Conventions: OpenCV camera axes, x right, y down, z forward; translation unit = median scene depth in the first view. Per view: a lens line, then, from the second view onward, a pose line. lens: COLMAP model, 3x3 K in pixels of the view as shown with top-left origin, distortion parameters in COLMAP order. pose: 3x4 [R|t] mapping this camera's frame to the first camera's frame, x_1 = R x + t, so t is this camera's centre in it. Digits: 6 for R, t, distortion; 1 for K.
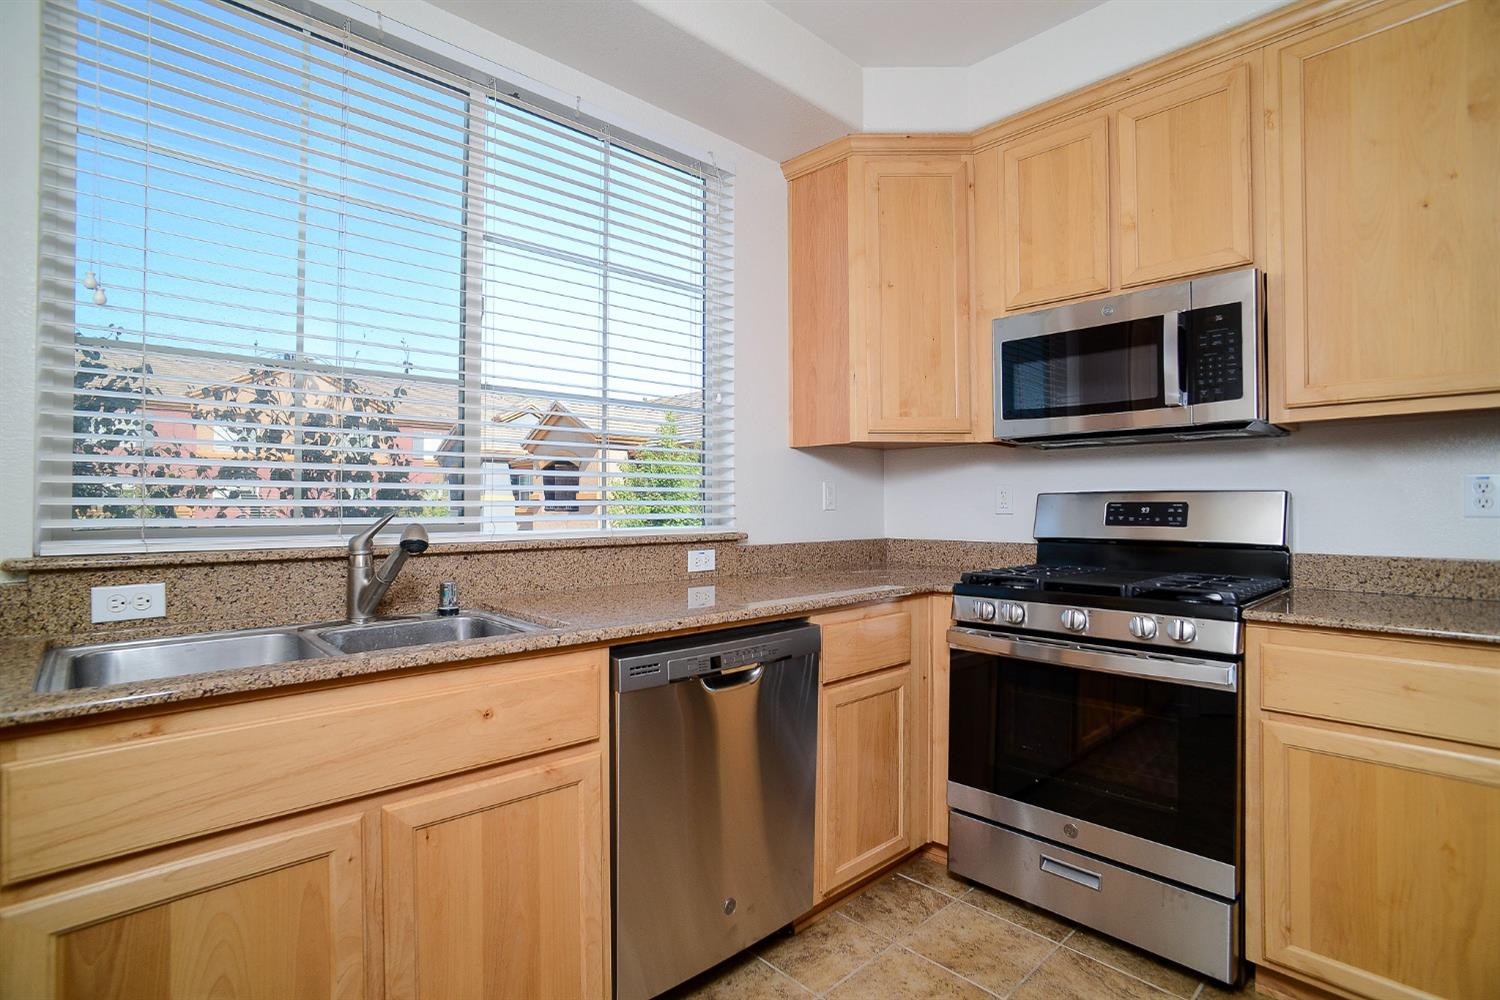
lens RADIAL K [[724.8, 0, 750.0], [0, 724.8, 500.0], [0, 0, 1]] dist [-0.020685, 0.001166]
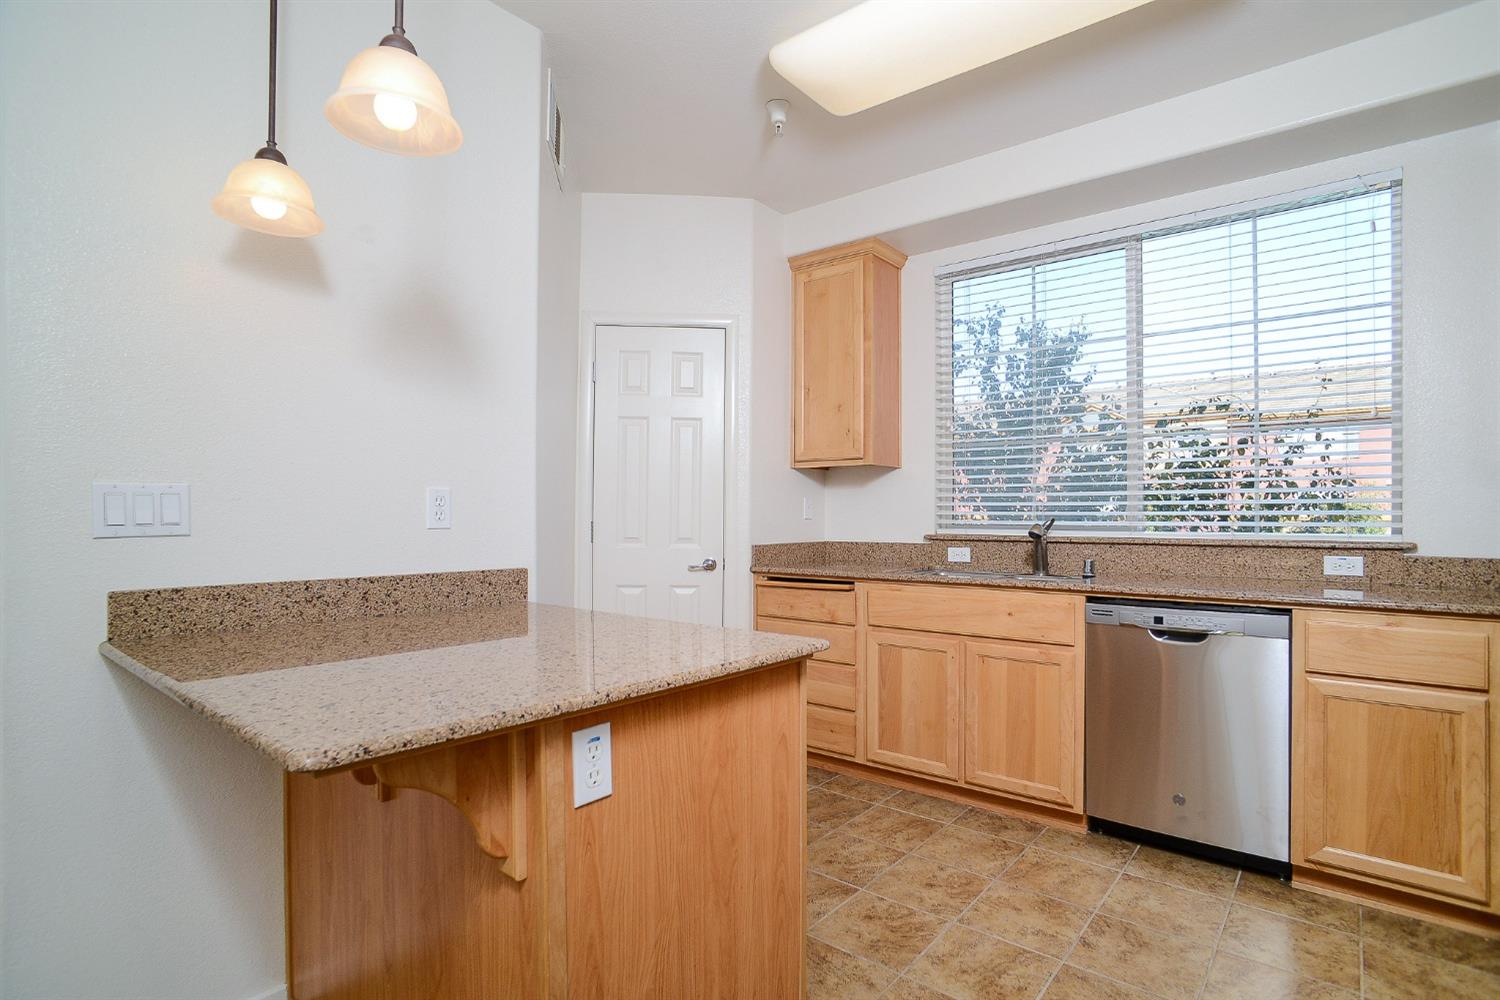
lens RADIAL K [[724.8, 0, 750.0], [0, 724.8, 500.0], [0, 0, 1]] dist [-0.020685, 0.001166]
pose [[0.127498, -0.023008, -0.991572, 1.288585], [0.000795, 0.999733, -0.023095, 0.015262], [0.991839, 0.002156, 0.127482, 0.001668]]
